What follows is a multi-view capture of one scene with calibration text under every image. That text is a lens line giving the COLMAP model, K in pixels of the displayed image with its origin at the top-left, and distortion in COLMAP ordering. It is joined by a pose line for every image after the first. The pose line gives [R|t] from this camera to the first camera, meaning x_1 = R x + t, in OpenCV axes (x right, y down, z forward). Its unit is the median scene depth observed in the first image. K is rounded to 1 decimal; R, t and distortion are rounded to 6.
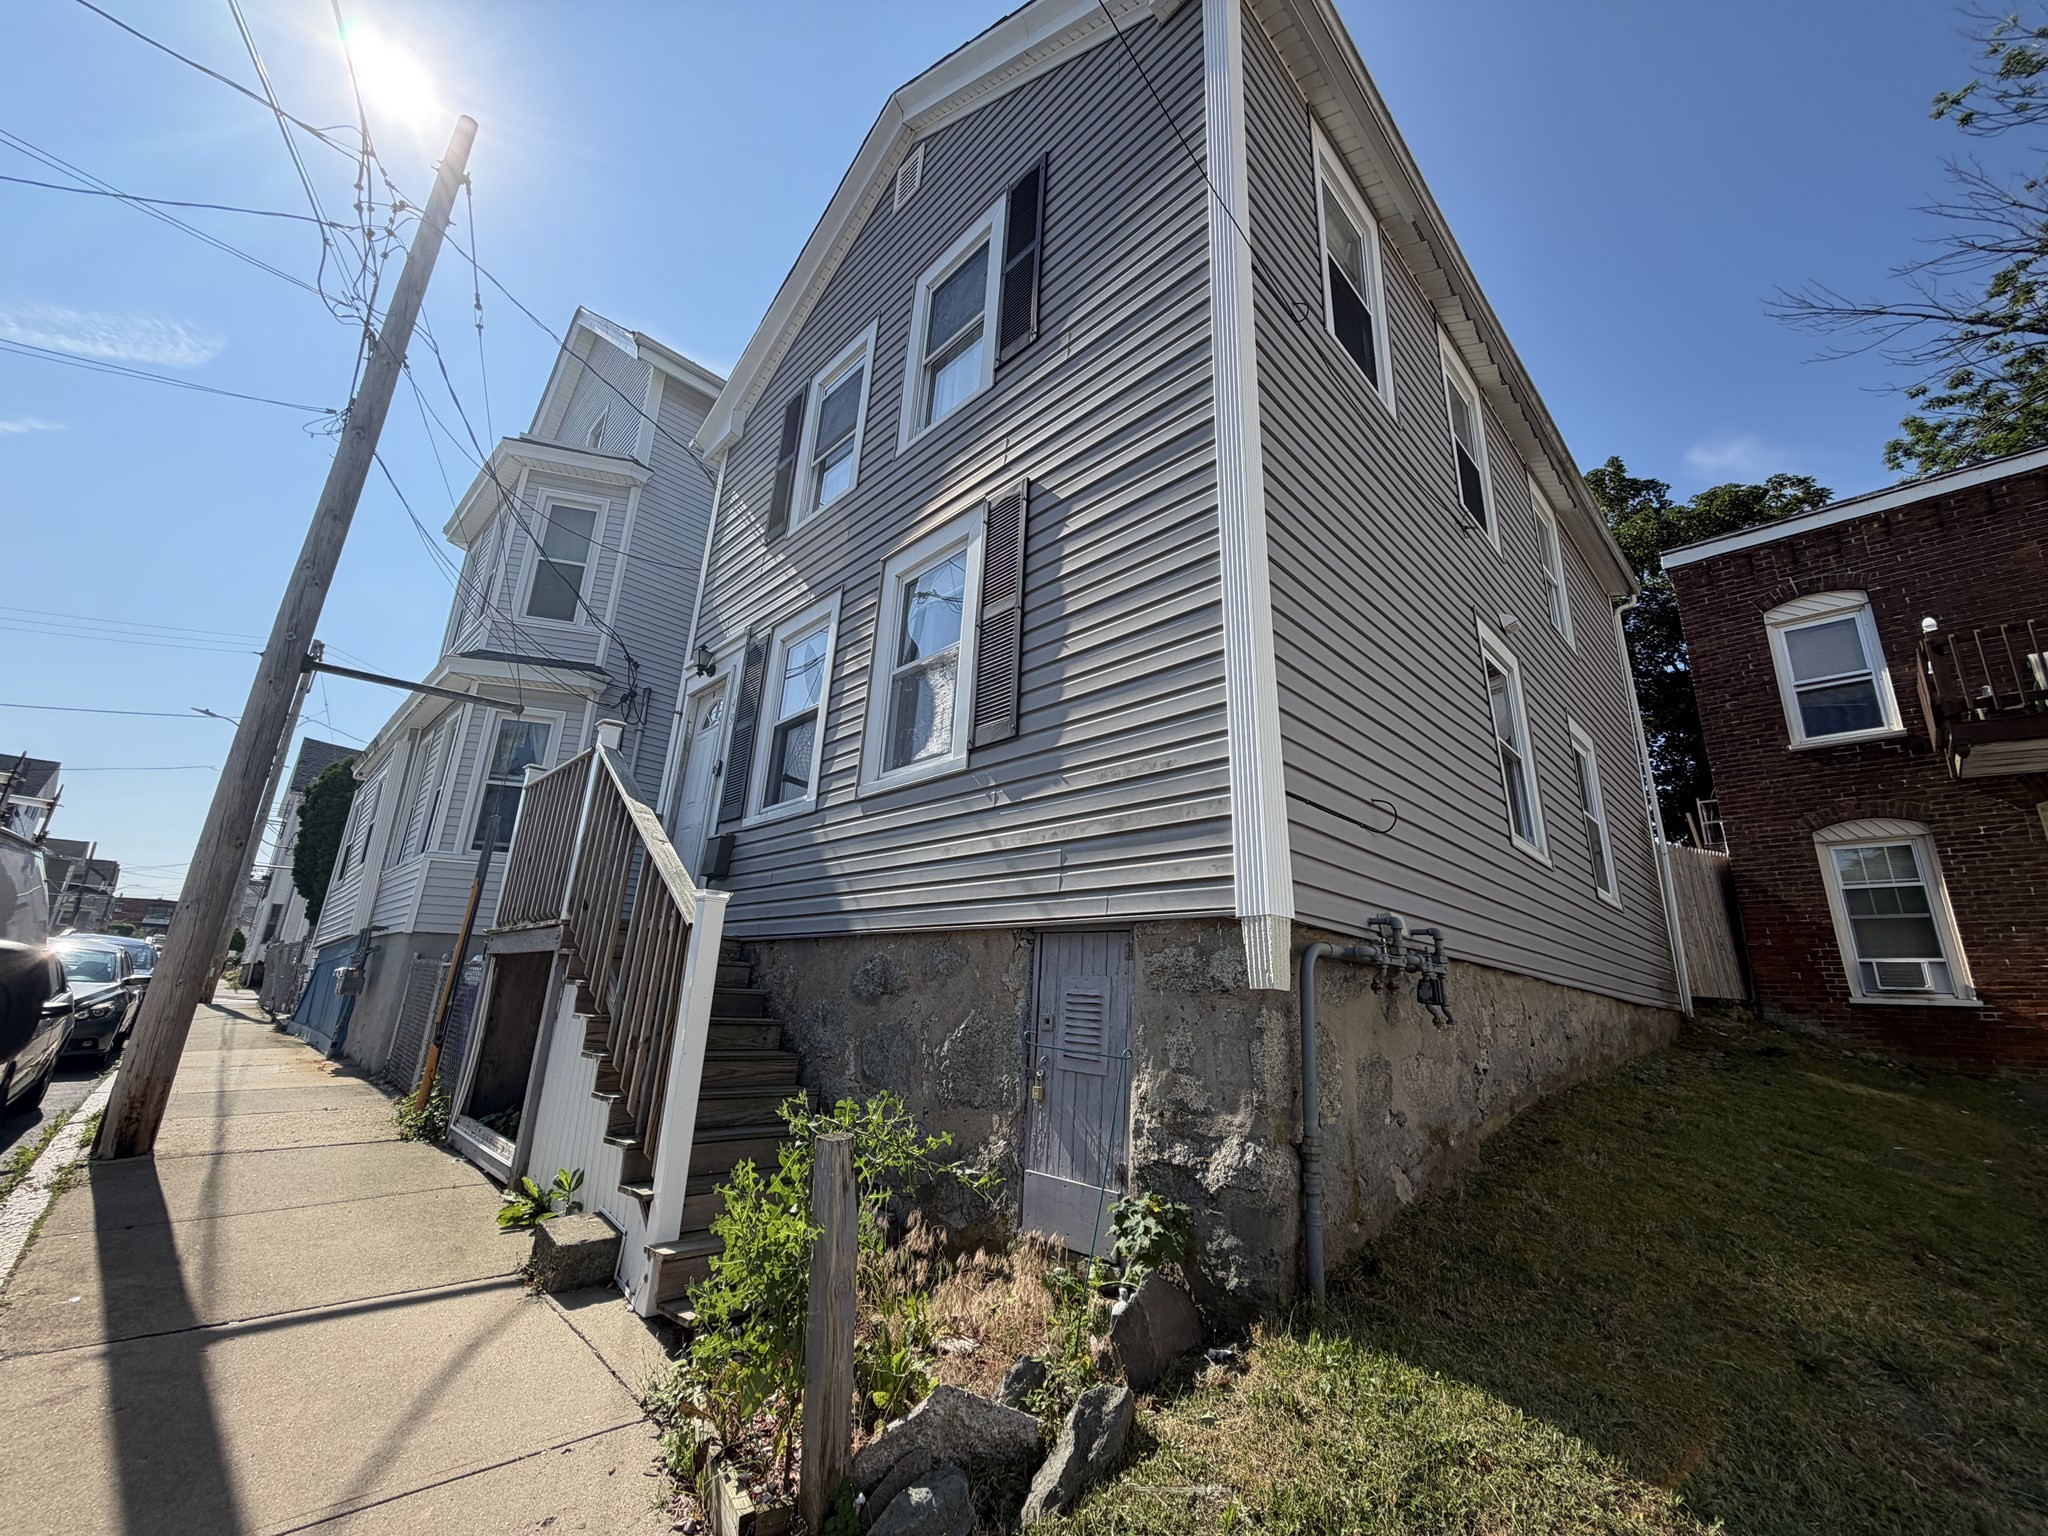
lens RADIAL K [[816.8, 0, 1017.5], [0, 816.8, 769.8], [0, 0, 1]] dist [0.000631, 0.000156]
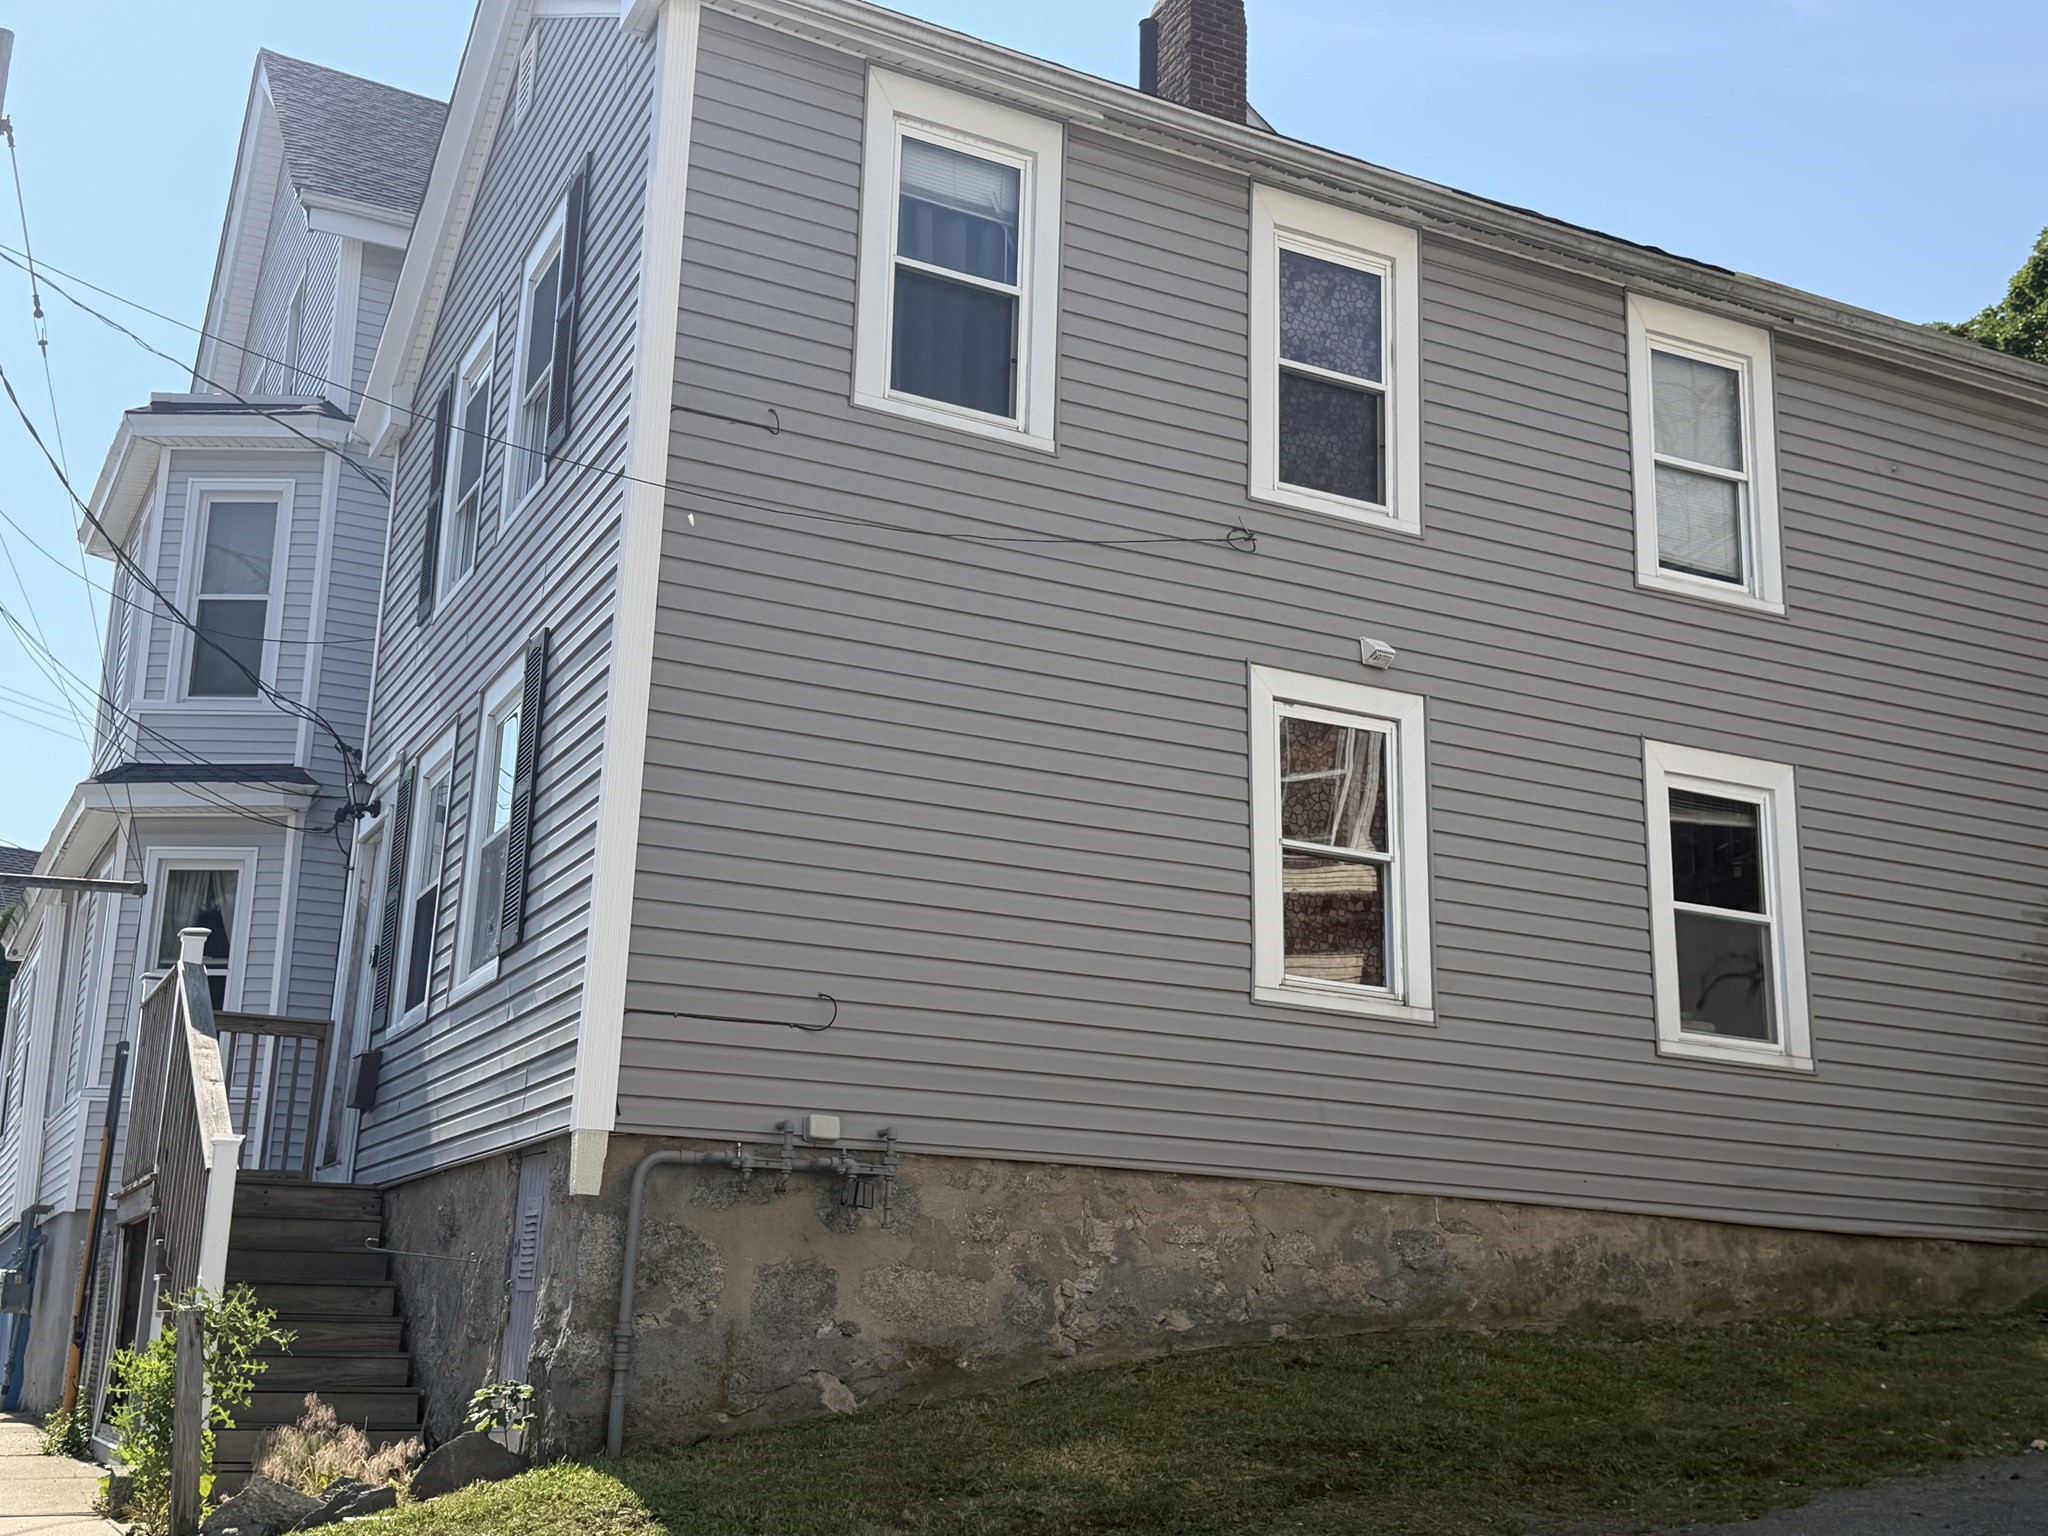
lens RADIAL K [[2305.3, 0, 1024.0], [0, 2305.3, 768.0], [0, 0, 1]] dist [0.214115, -0.500060]
pose [[0.949827, -0.101796, -0.295748, 0.875995], [0.107835, 0.994160, 0.004136, -0.123185], [0.293600, -0.035821, 0.955257, -0.870383]]
